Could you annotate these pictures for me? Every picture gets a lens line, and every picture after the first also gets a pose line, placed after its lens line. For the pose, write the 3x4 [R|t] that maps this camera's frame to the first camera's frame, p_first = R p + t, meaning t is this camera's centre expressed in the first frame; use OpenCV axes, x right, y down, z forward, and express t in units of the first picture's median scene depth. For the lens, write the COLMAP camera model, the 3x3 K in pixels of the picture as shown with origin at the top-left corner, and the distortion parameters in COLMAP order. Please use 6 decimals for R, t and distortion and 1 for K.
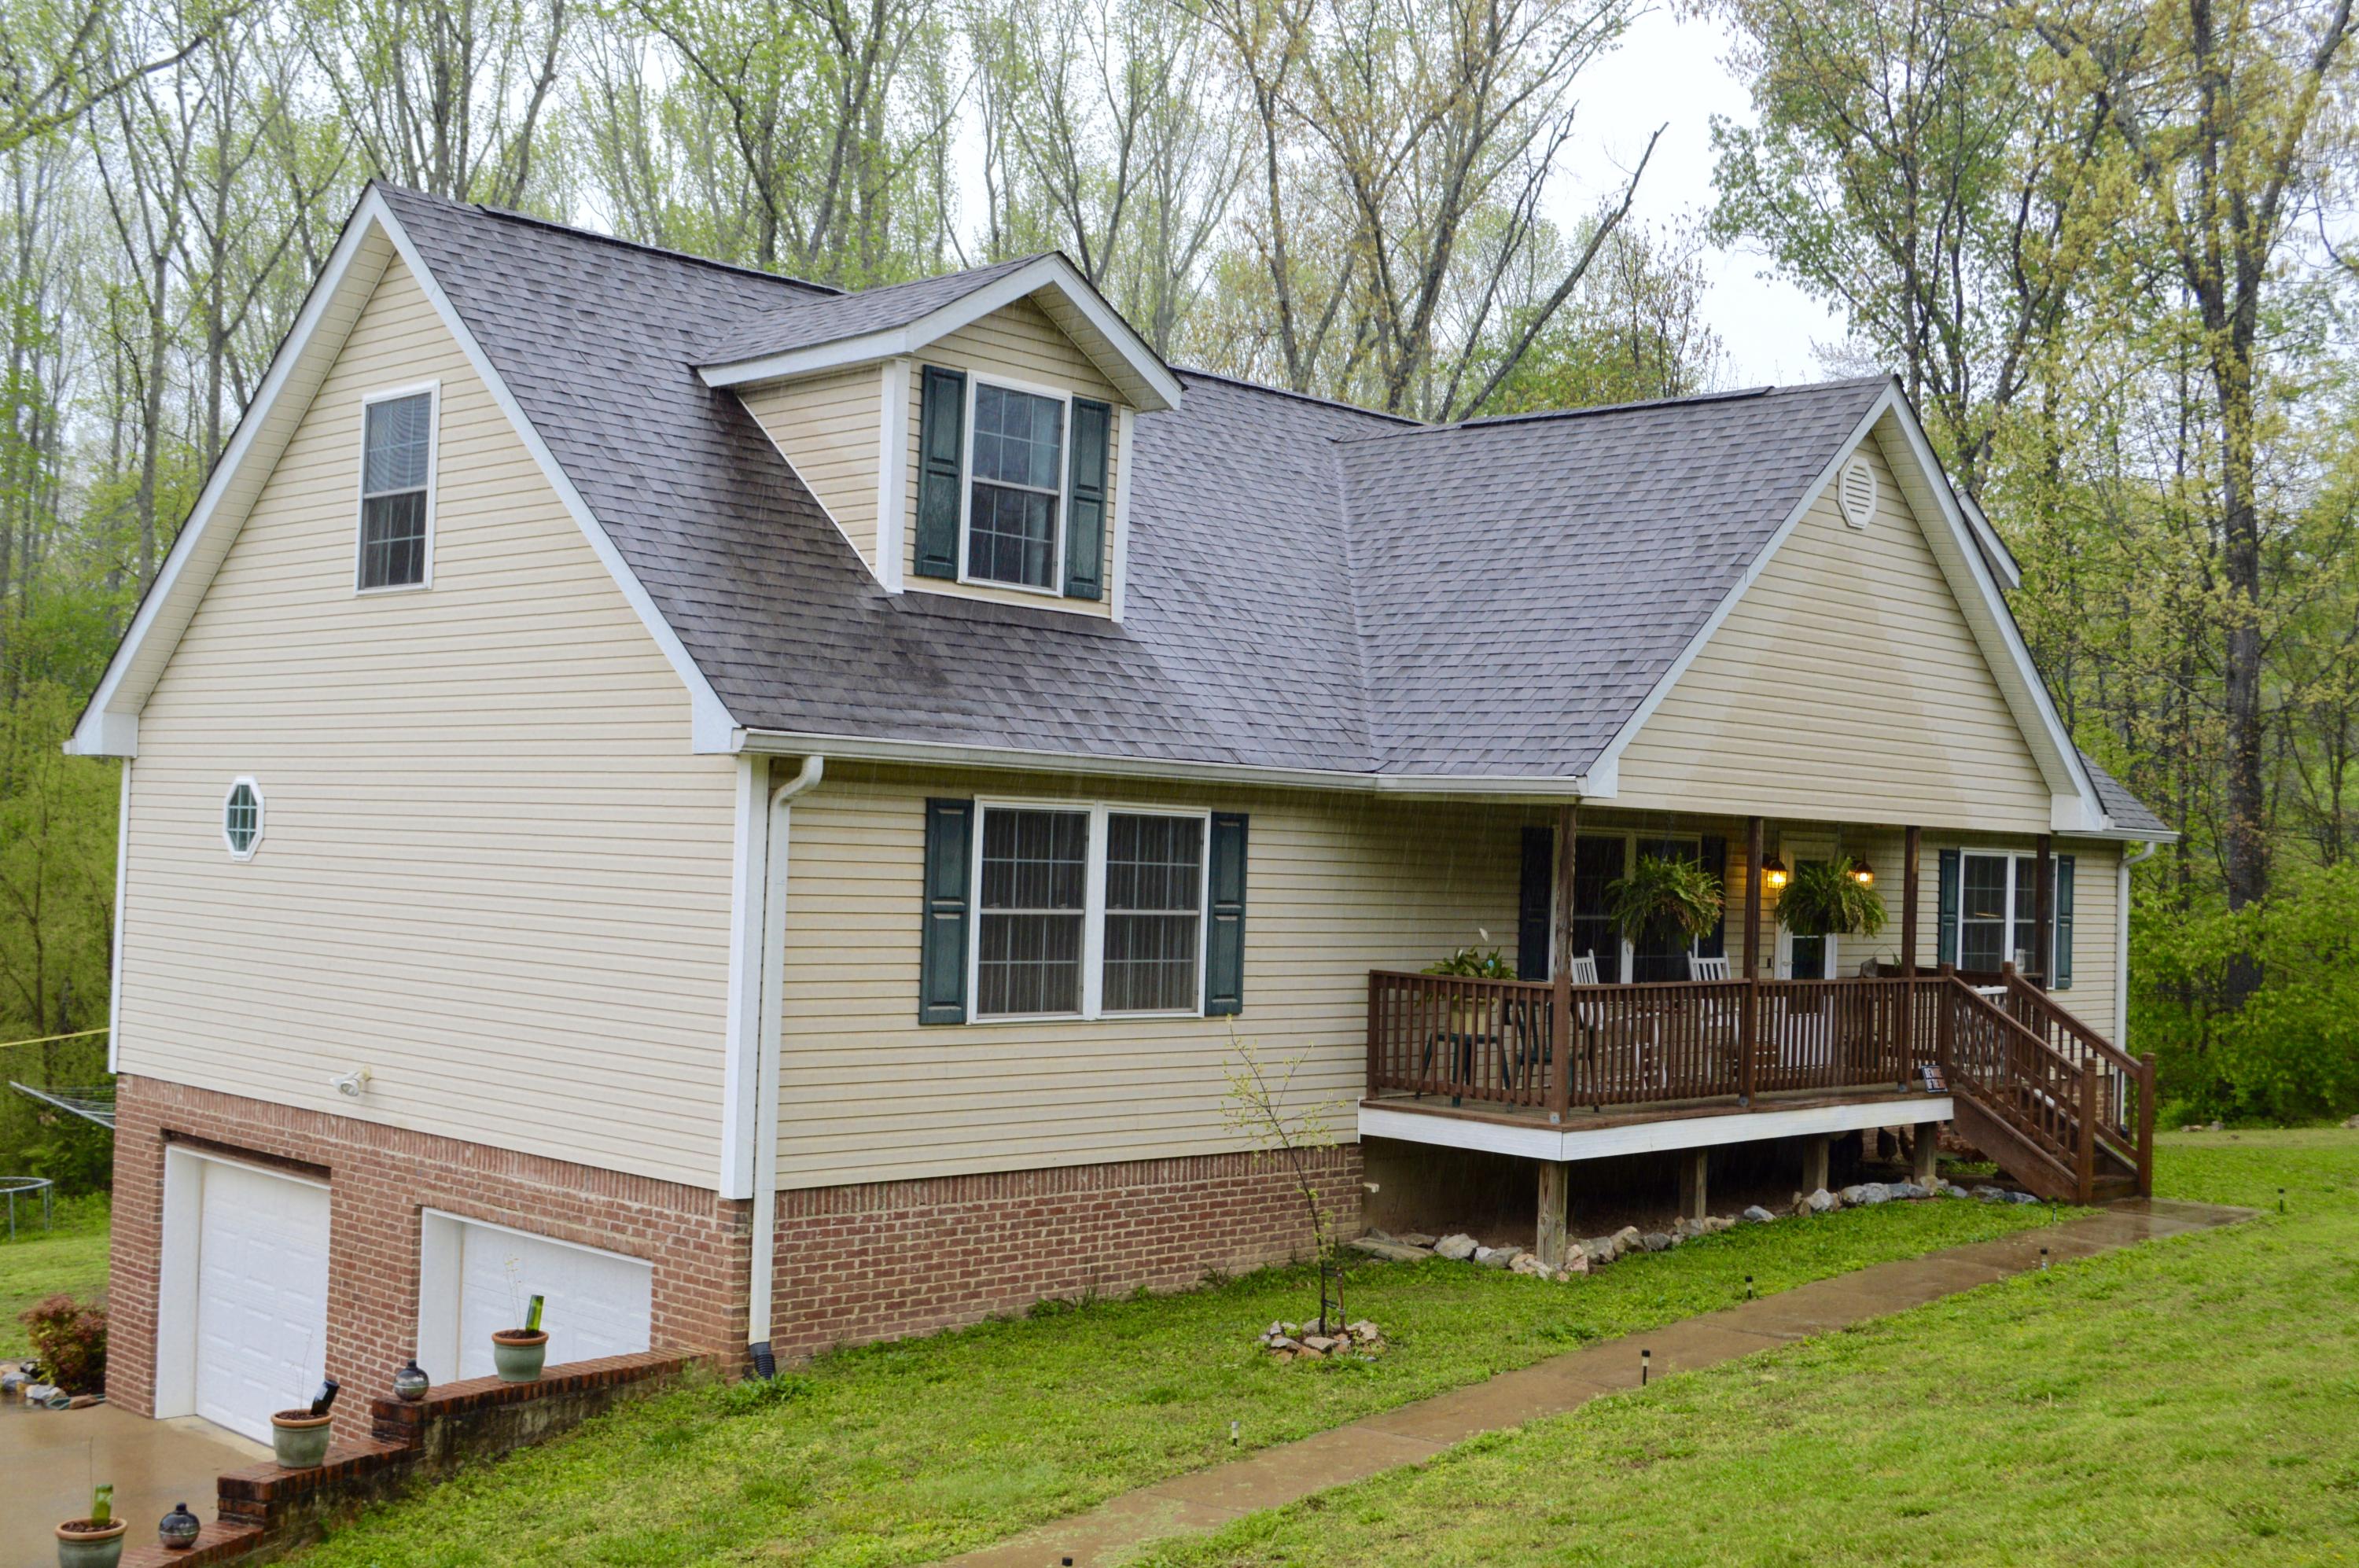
lens RADIAL K [[2586.1, 0, 1186.2], [0, 2586.1, 781.4], [0, 0, 1]] dist [-0.047191, 0.000000]
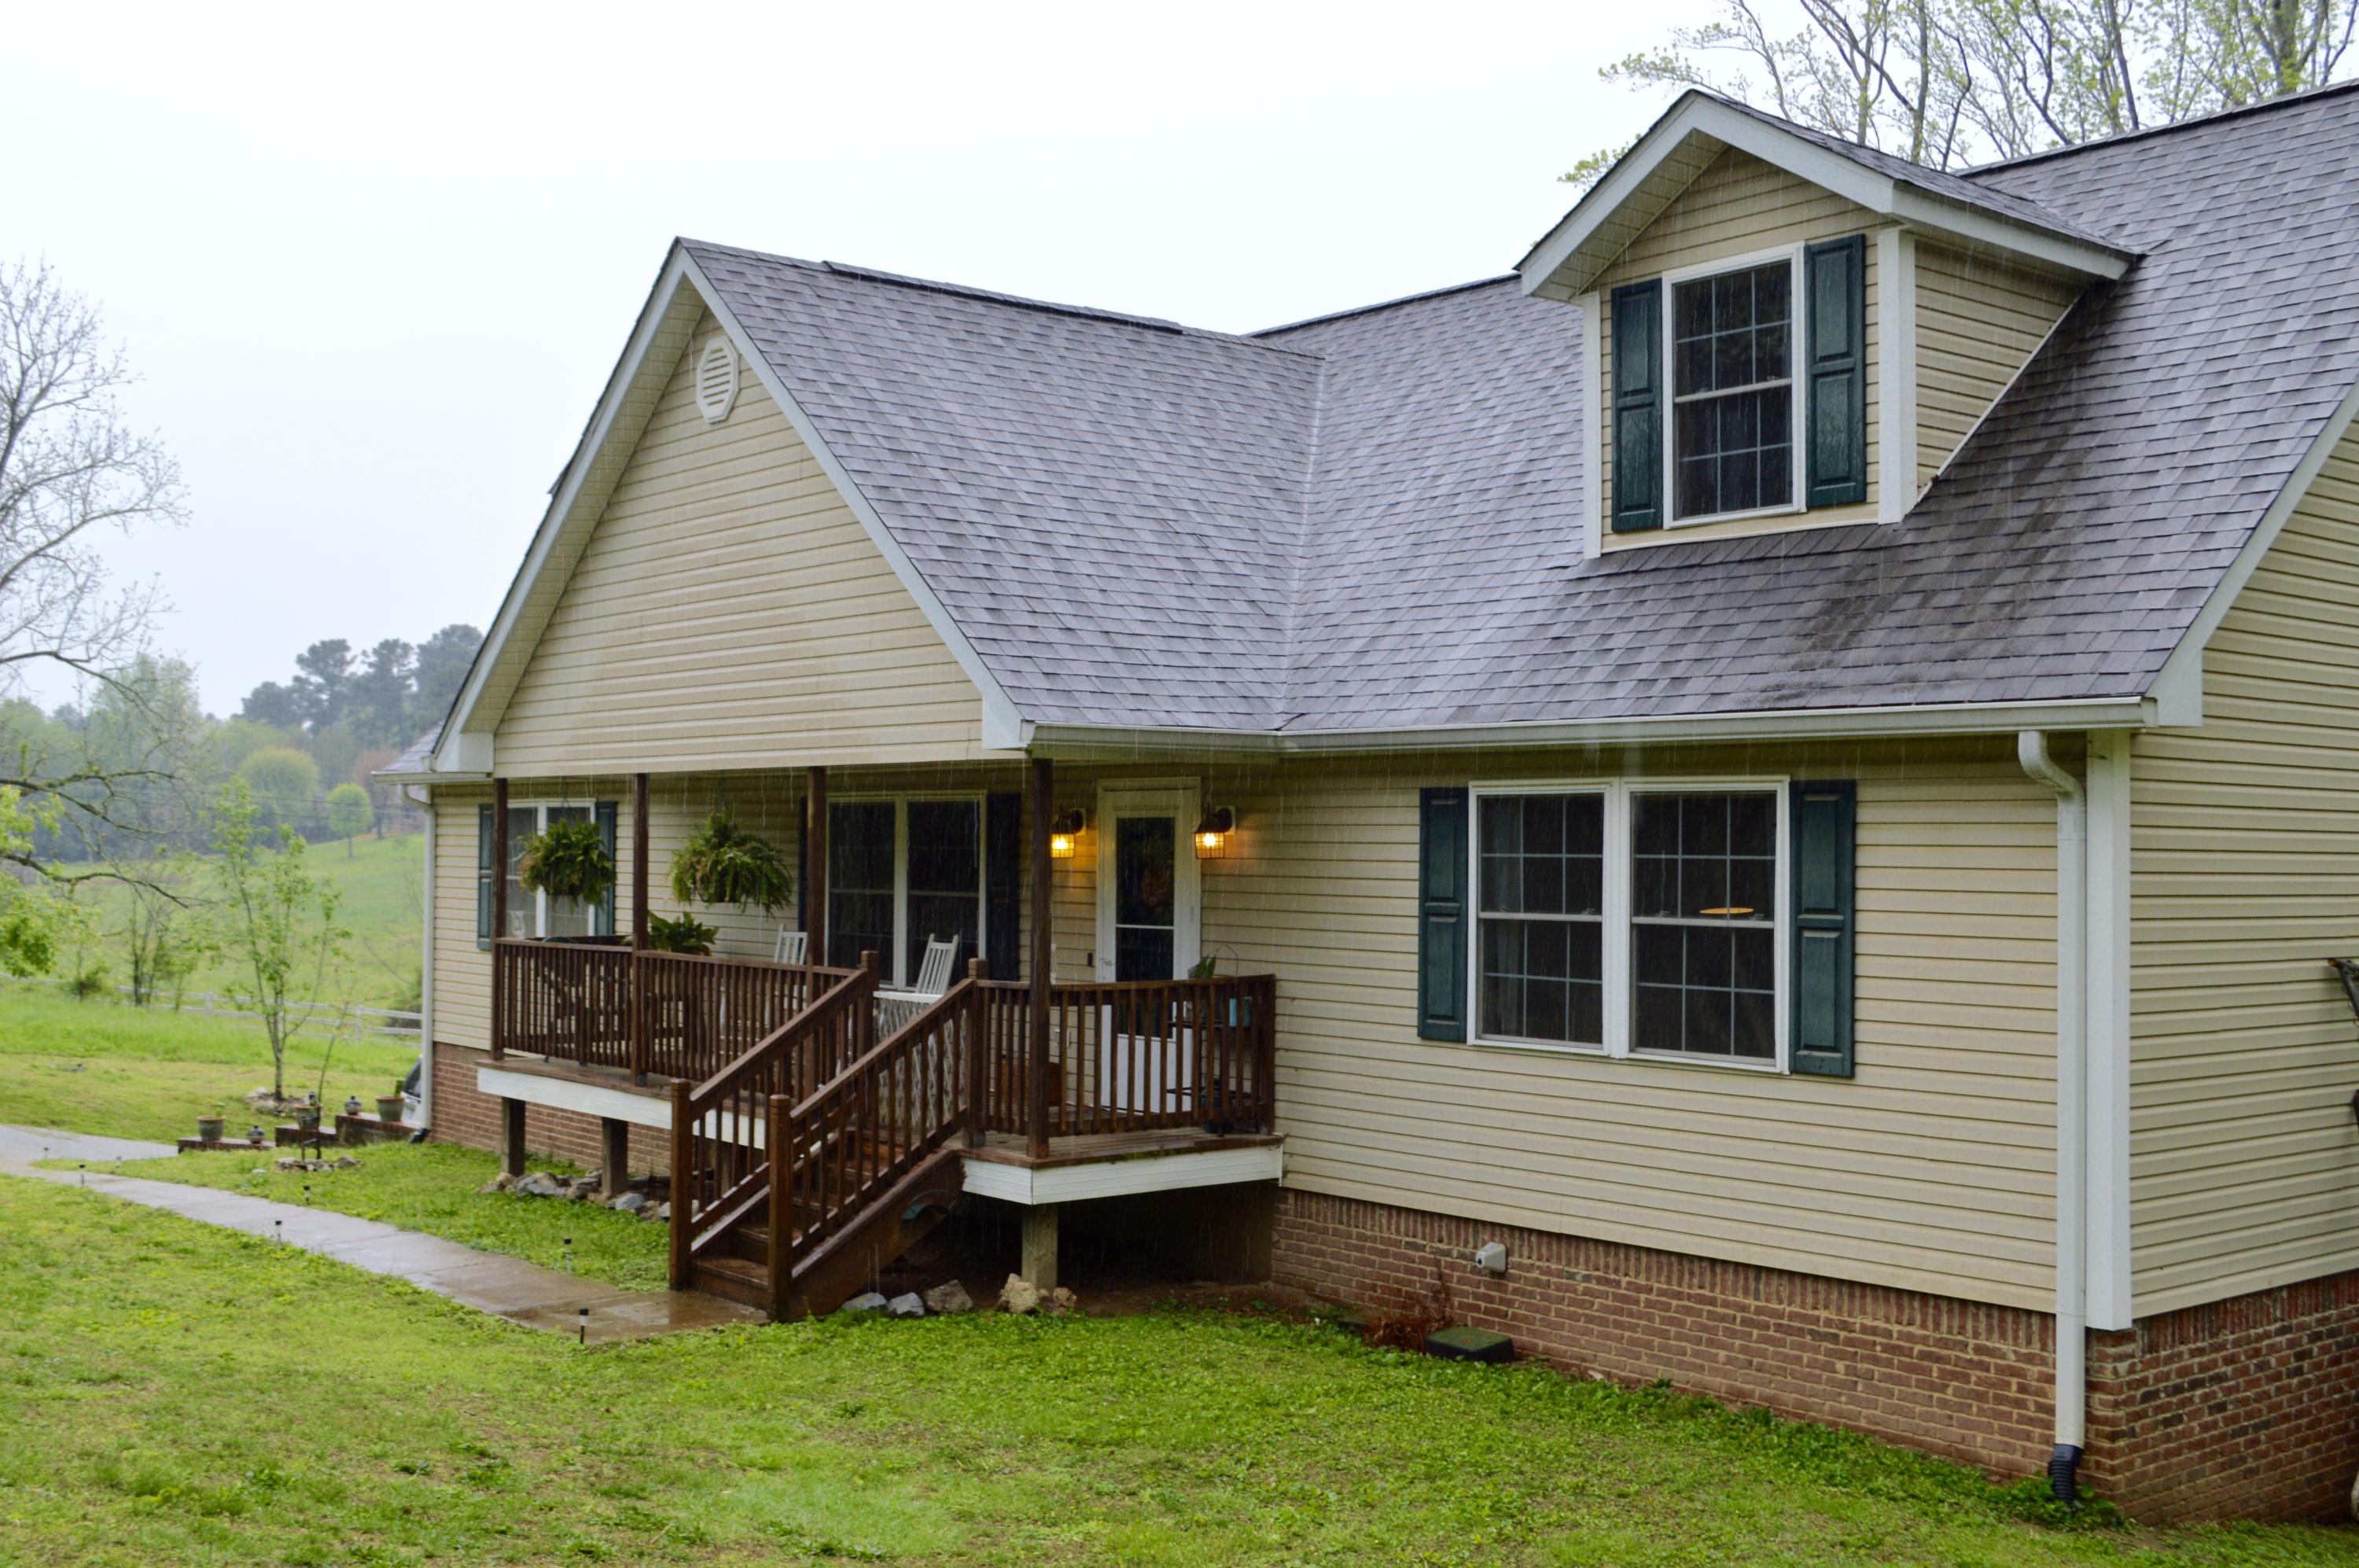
lens RADIAL K [[2440.2, 0, 1166.6], [0, 2440.2, 786.1], [0, 0, 1]] dist [0.017142, 0.000000]
pose [[-0.108142, -0.070167, -0.991656, 0.677529], [0.003925, 0.997468, -0.071006, 0.058867], [0.994128, -0.011571, -0.107593, 0.891422]]
